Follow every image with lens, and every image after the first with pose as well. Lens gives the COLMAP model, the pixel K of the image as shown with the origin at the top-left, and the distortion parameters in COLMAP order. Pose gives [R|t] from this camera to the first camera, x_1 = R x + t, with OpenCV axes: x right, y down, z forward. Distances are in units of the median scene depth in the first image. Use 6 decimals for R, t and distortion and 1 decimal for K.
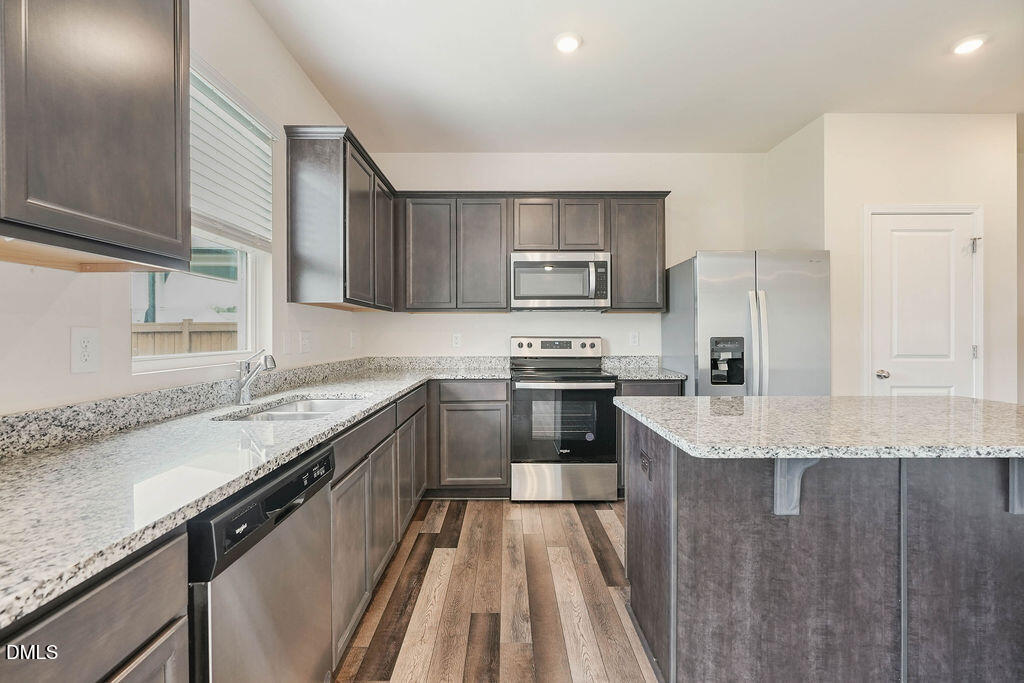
lens RADIAL K [[468.4, 0, 511.8], [0, 468.4, 336.3], [0, 0, 1]] dist [-0.004540, 0.002642]
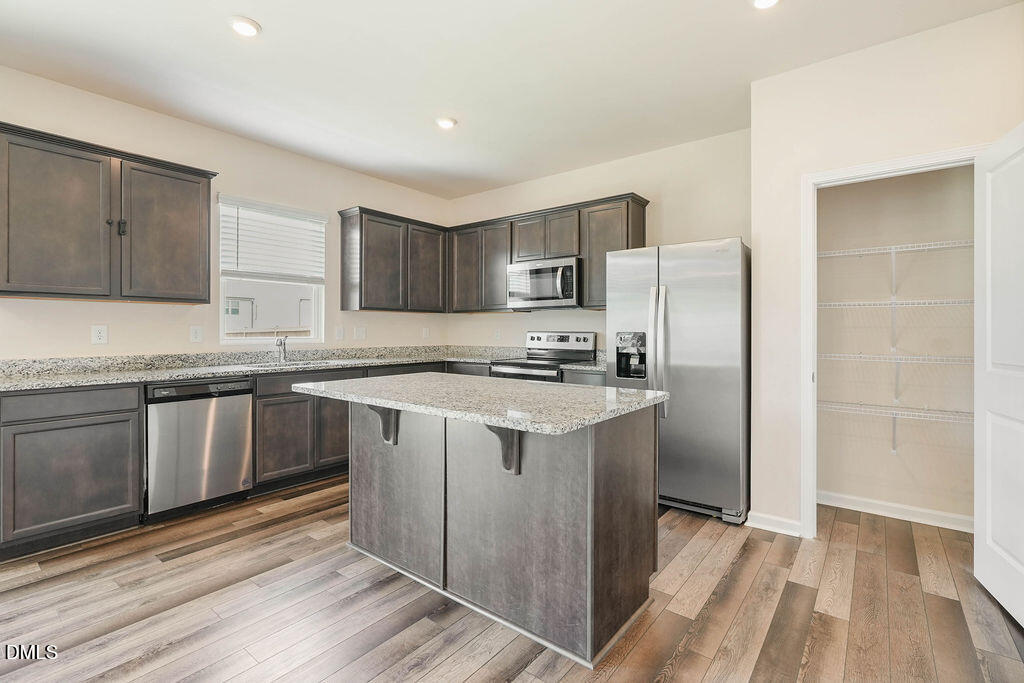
lens RADIAL K [[468.4, 0, 507.1], [0, 468.4, 331.7], [0, 0, 1]] dist [-0.004540, 0.002642]
pose [[0.779571, 0.005802, -0.626288, 0.809211], [-0.006852, 0.999976, 0.000735, 0.001443], [0.626277, 0.003718, 0.779592, 0.013410]]
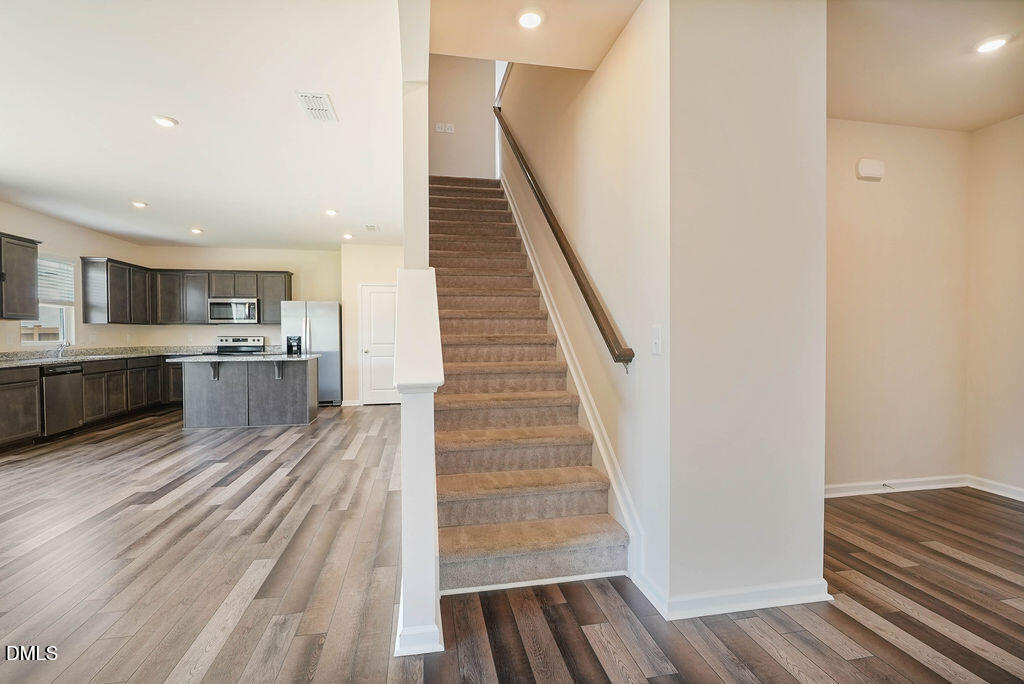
lens RADIAL K [[468.4, 0, 507.9], [0, 468.4, 340.3], [0, 0, 1]] dist [-0.004540, 0.002642]
pose [[0.983104, -0.003172, 0.183019, 1.005211], [0.001732, 0.999966, 0.008027, 0.004858], [-0.183038, -0.007574, 0.983077, -1.462770]]
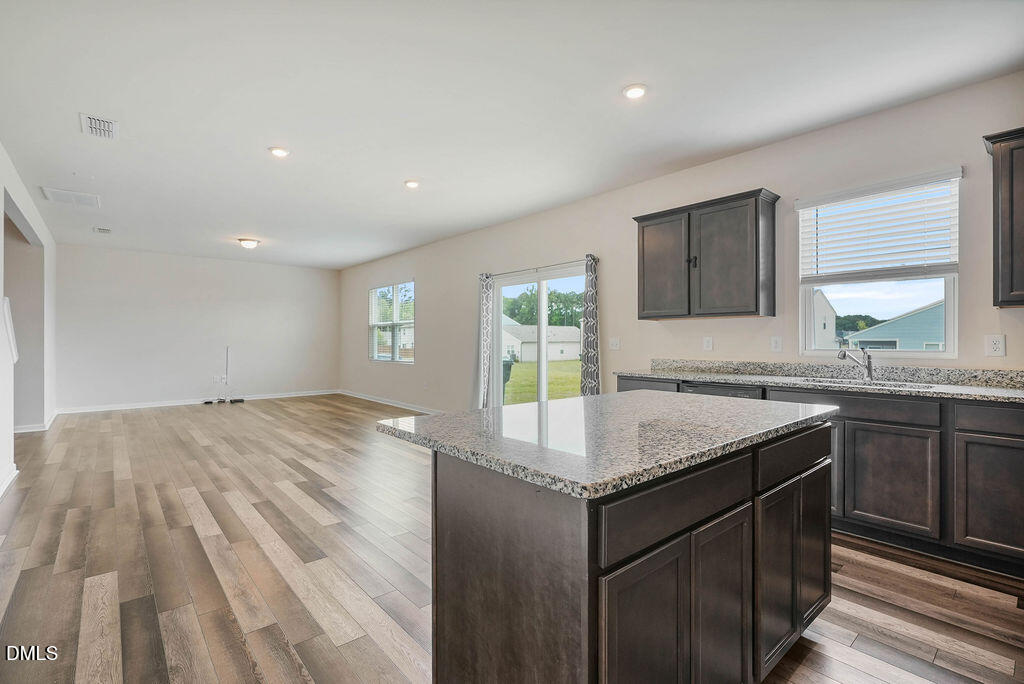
lens RADIAL K [[468.4, 0, 506.0], [0, 468.4, 338.6], [0, 0, 1]] dist [-0.004540, 0.002642]
pose [[-0.763372, 0.001002, -0.645958, 0.794500], [-0.000718, 0.999997, 0.002400, -0.002339], [0.645958, 0.002295, -0.763369, 0.788114]]
